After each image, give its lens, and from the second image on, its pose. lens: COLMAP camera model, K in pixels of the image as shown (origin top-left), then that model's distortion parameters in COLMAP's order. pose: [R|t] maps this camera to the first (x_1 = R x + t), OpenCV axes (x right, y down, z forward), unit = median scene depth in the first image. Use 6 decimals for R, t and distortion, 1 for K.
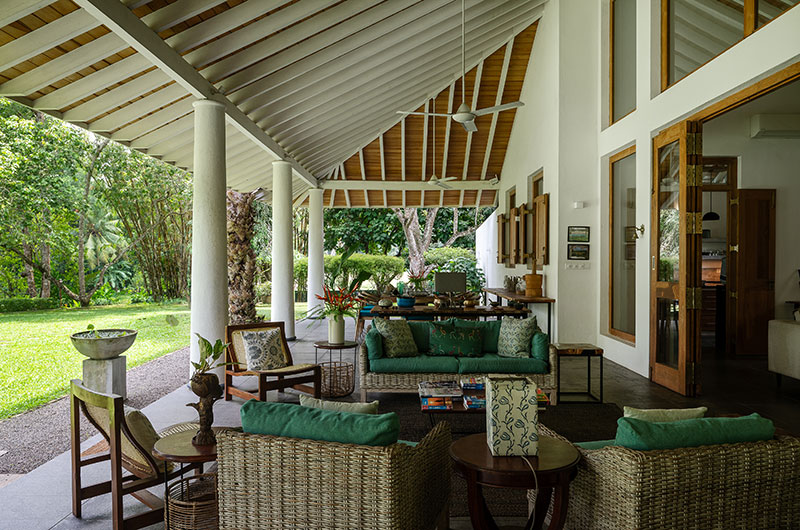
lens RADIAL K [[644.6, 0, 400.0], [0, 644.6, 265.0], [0, 0, 1]] dist [-0.007505, -0.004423]
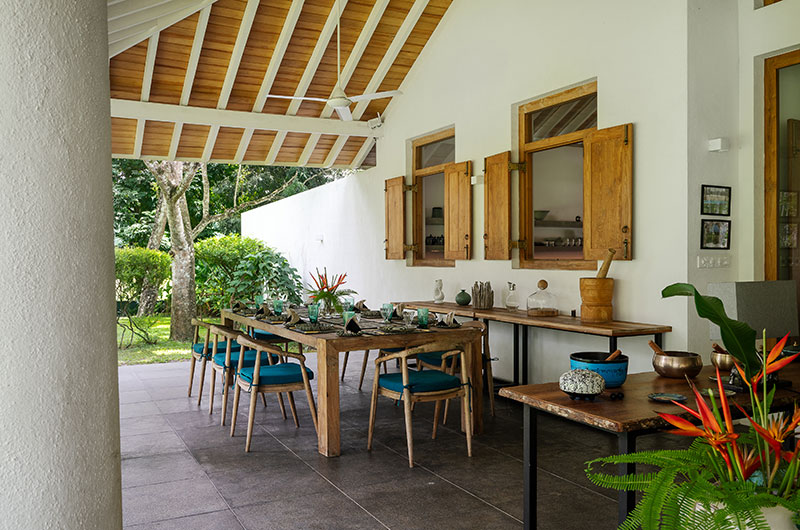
lens RADIAL K [[644.6, 0, 400.0], [0, 644.6, 265.0], [0, 0, 1]] dist [-0.007505, -0.004423]
pose [[0.869010, -0.012628, 0.494634, -0.194838], [0.010527, 0.999920, 0.007033, -0.001900], [-0.494683, -0.000905, 0.869073, 0.640761]]
